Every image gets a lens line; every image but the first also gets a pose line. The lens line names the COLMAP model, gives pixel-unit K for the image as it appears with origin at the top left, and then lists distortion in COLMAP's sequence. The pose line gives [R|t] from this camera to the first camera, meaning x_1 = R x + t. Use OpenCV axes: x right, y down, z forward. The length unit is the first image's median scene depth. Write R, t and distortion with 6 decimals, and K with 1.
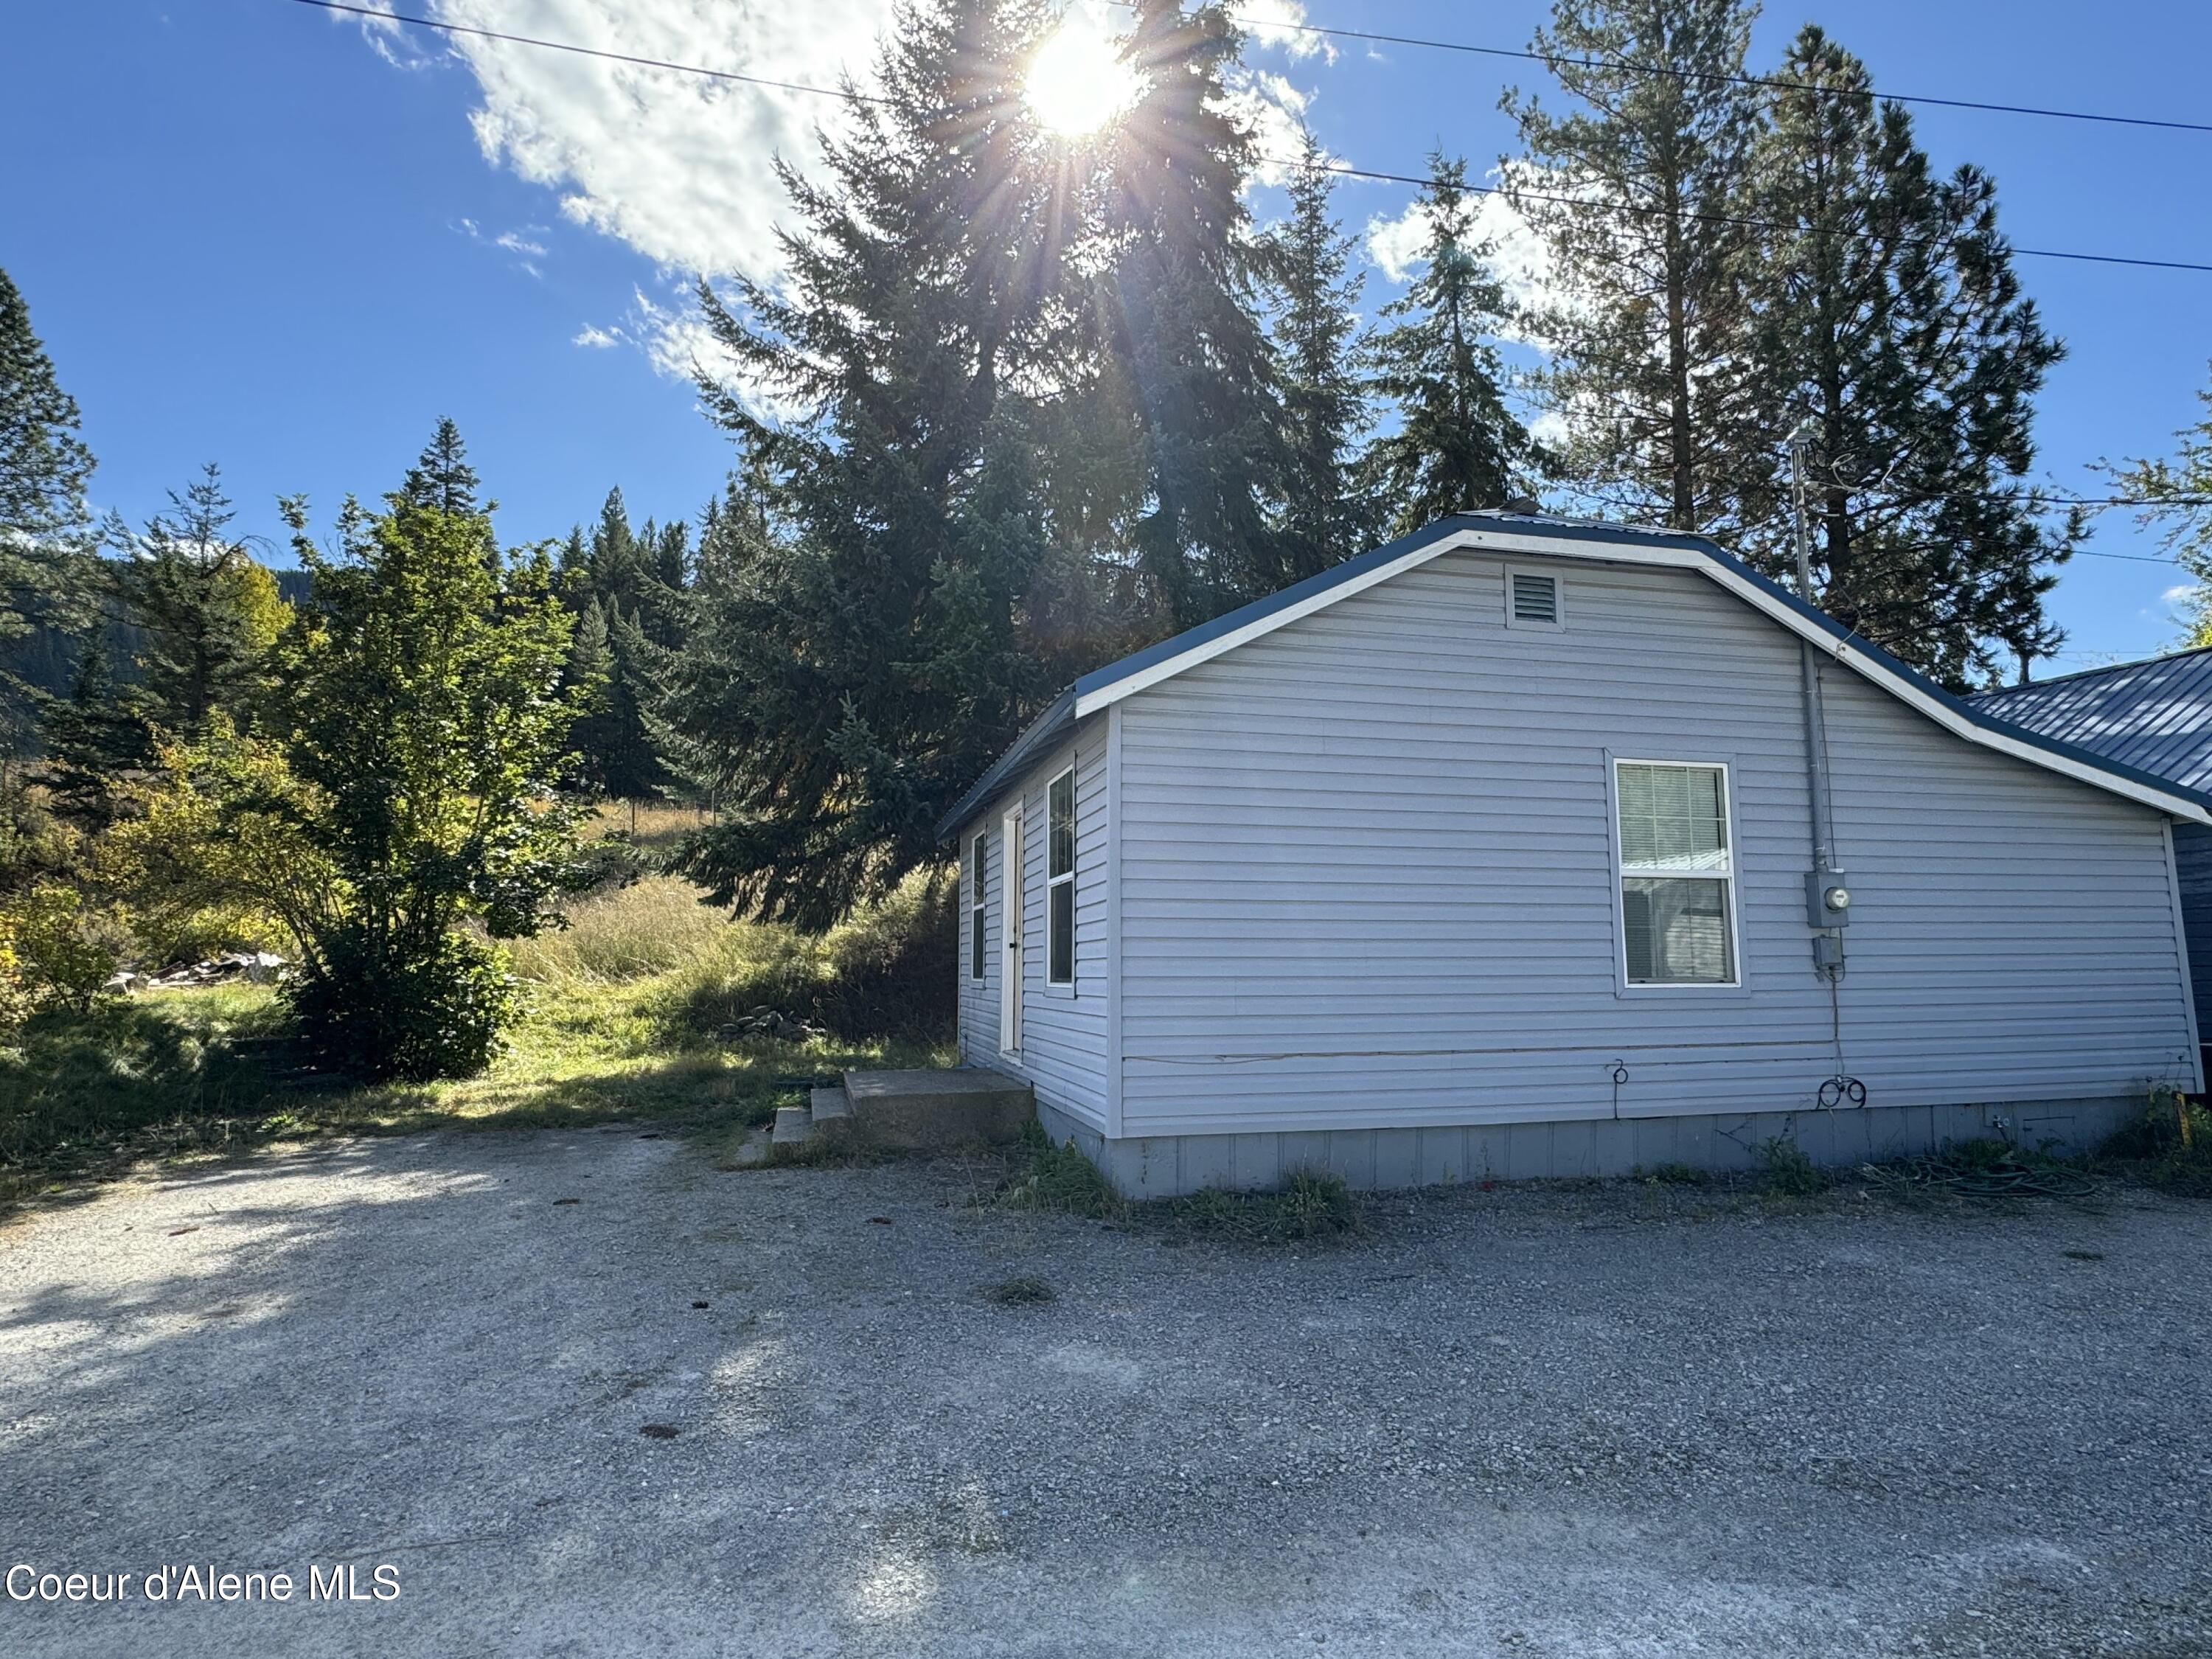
lens RADIAL K [[1207.5, 0, 1095.1], [0, 1207.5, 822.5], [0, 0, 1]] dist [0.004909, -0.002870]
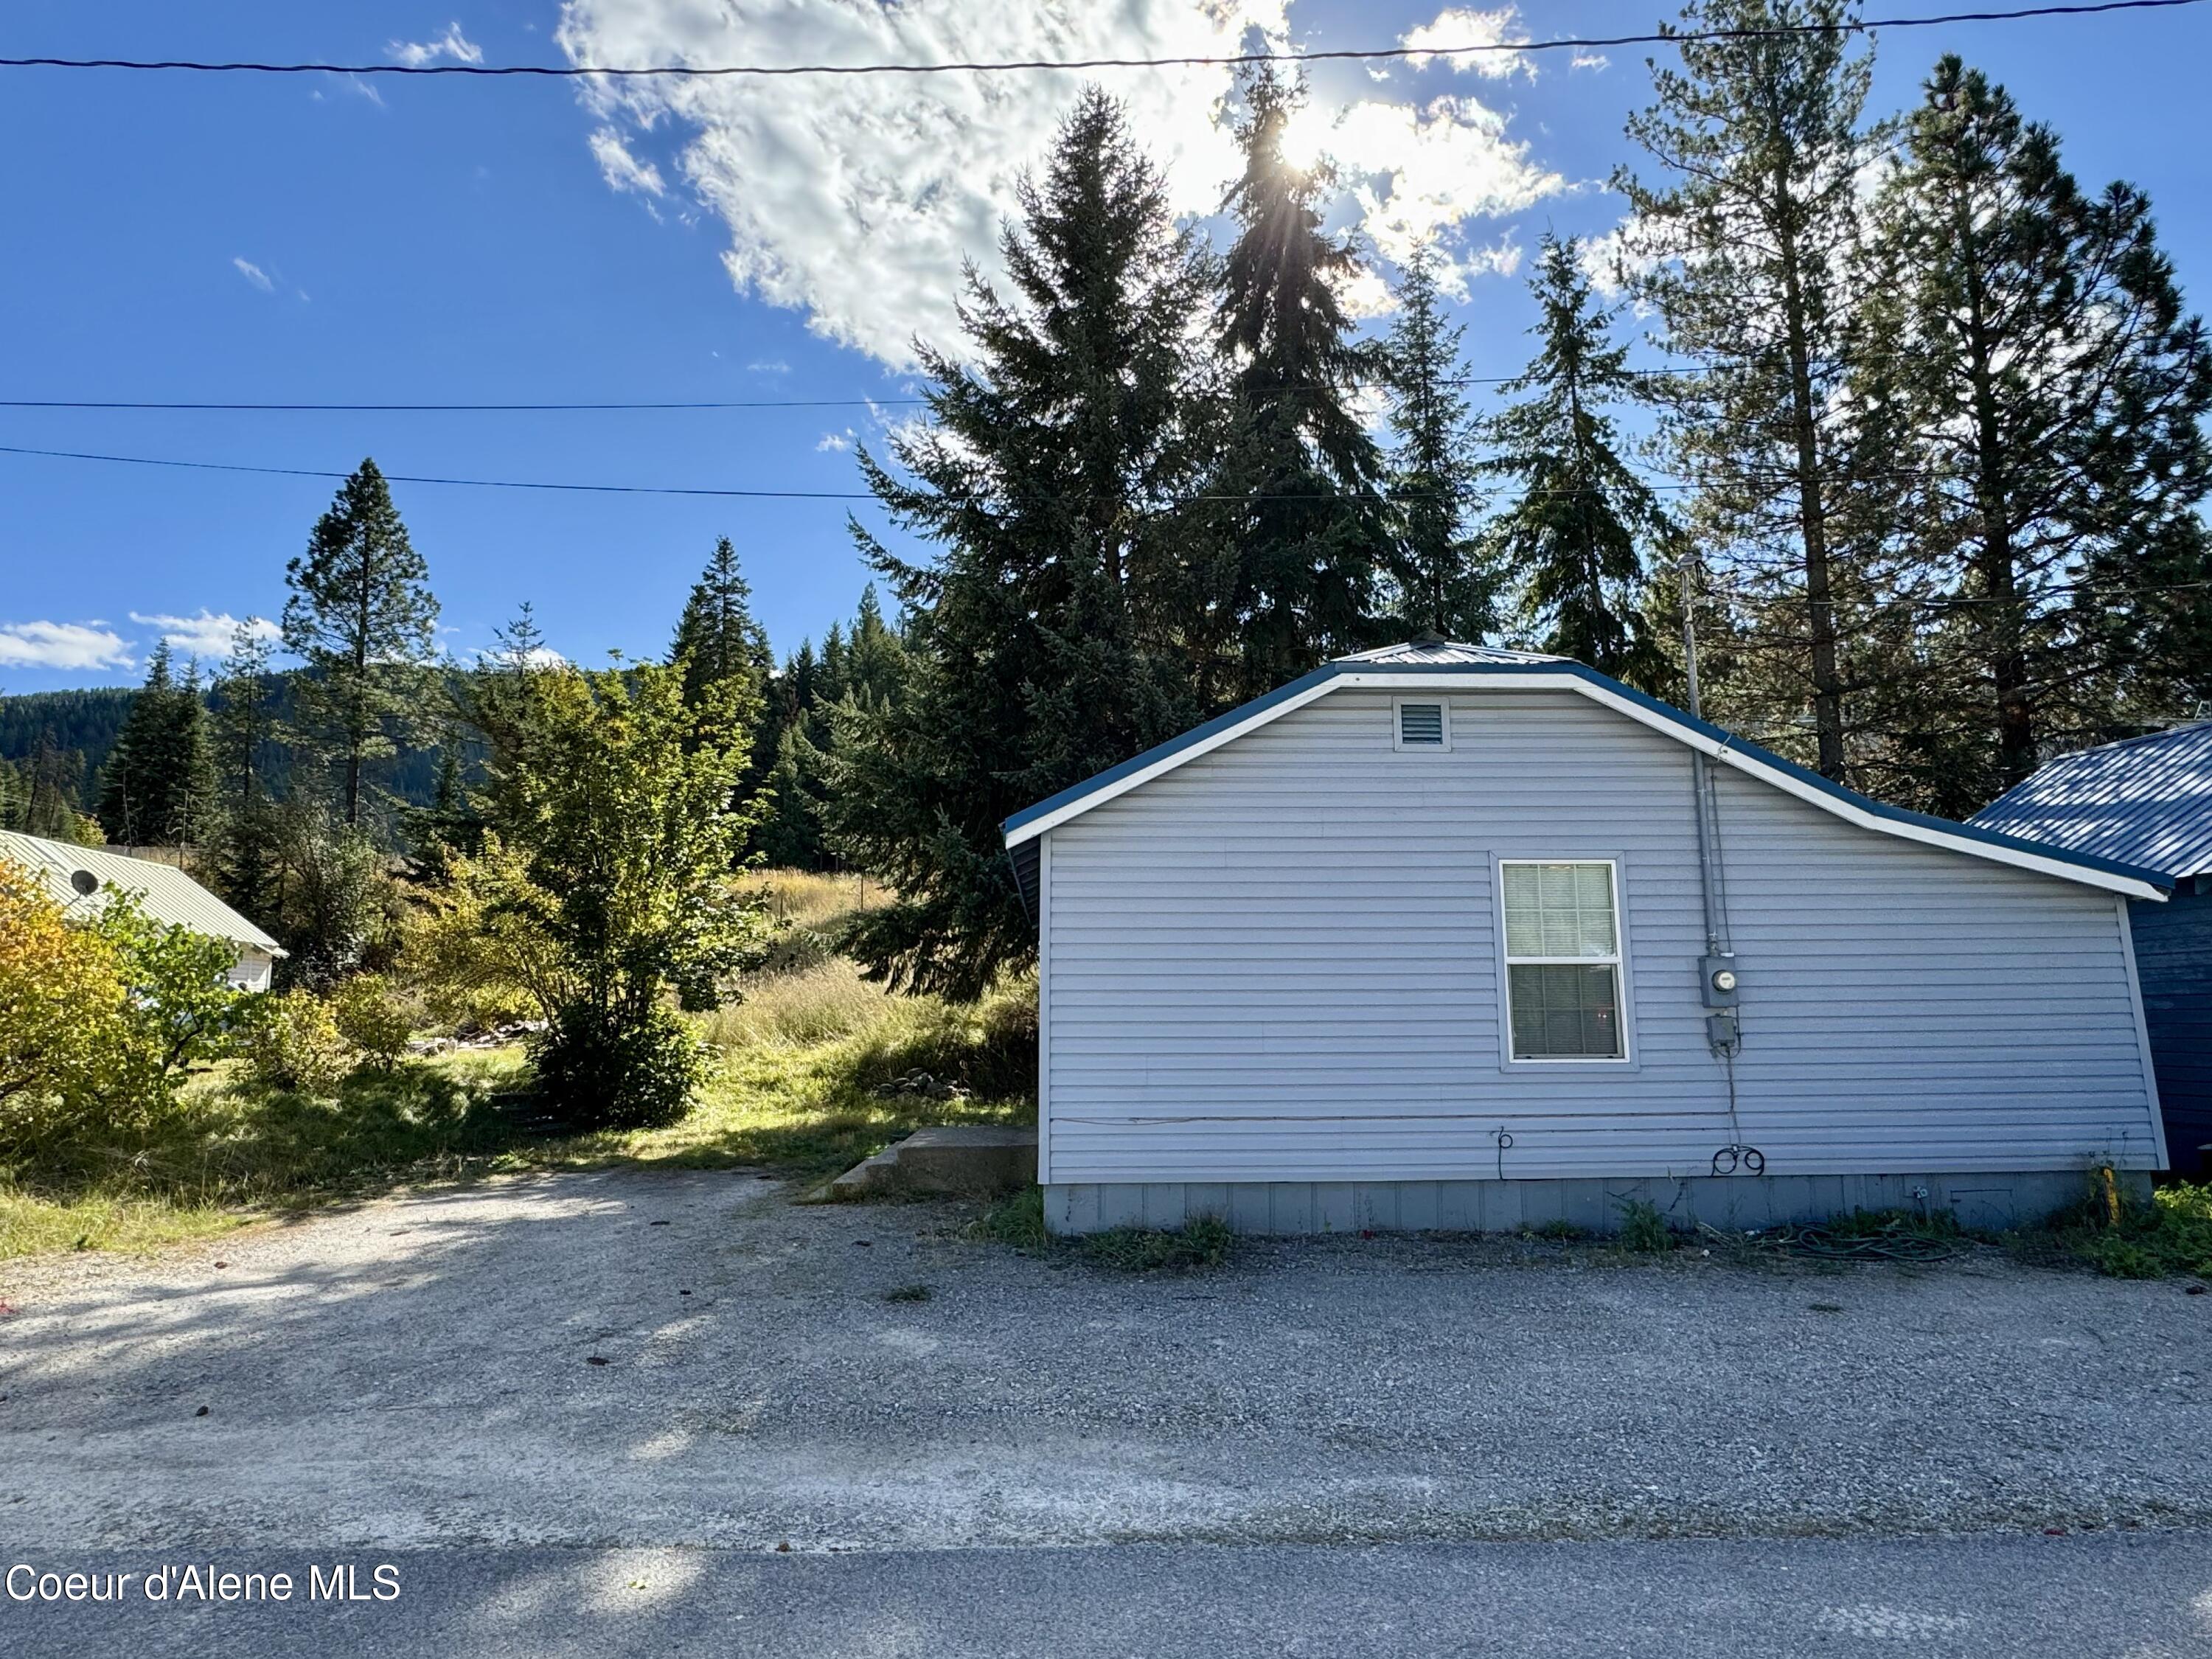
lens RADIAL K [[1207.5, 0, 1095.1], [0, 1207.5, 822.5], [0, 0, 1]] dist [0.004909, -0.002870]
pose [[0.977562, -0.036479, -0.207464, 0.160748], [0.026835, 0.998433, -0.049111, -0.023010], [0.208930, 0.042441, 0.977009, -0.105868]]
